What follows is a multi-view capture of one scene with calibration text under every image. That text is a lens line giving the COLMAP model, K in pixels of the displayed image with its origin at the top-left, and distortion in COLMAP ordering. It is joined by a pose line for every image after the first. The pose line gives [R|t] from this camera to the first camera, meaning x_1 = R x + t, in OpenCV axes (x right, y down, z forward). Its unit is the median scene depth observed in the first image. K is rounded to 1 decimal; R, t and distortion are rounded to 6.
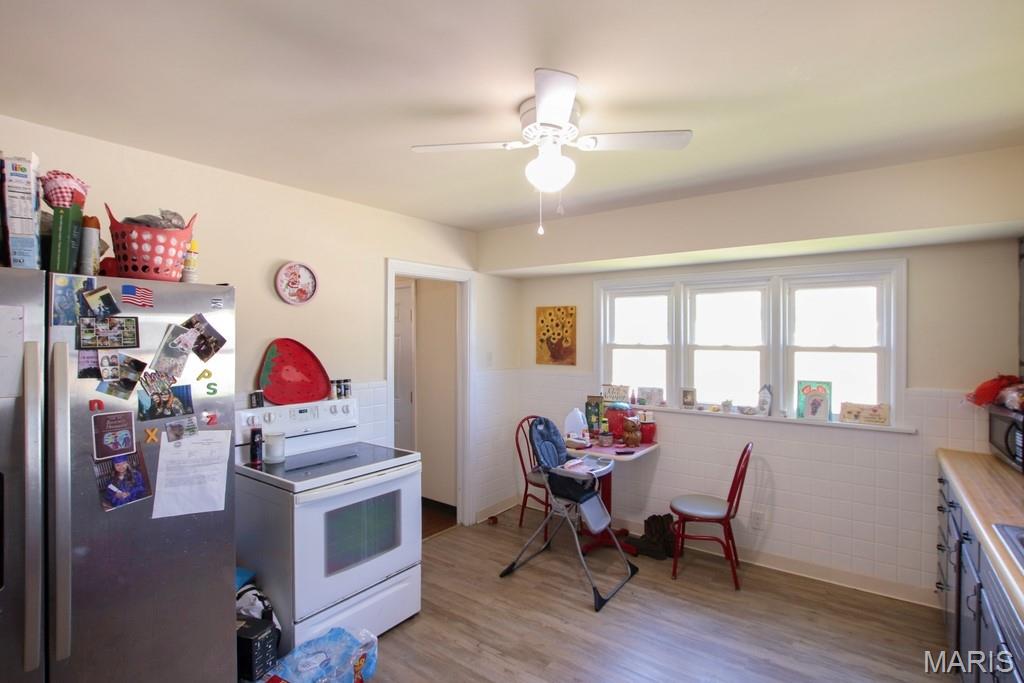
lens RADIAL K [[493.9, 0, 512.0], [0, 493.9, 341.5], [0, 0, 1]] dist [0.001749, 0.000341]
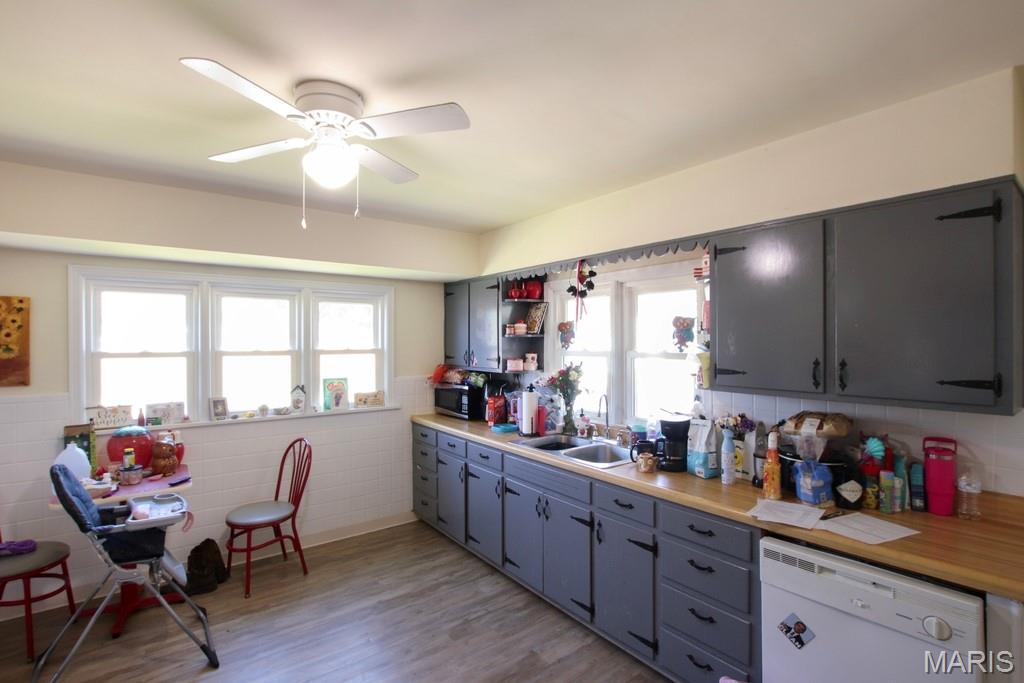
lens RADIAL K [[489.9, 0, 512.0], [0, 489.9, 341.5], [0, 0, 1]] dist [-0.020007, 0.001090]
pose [[0.280703, -0.001633, 0.959793, -0.393239], [0.011606, 0.999931, -0.001693, -0.003567], [-0.959724, 0.011615, 0.280703, 0.227850]]
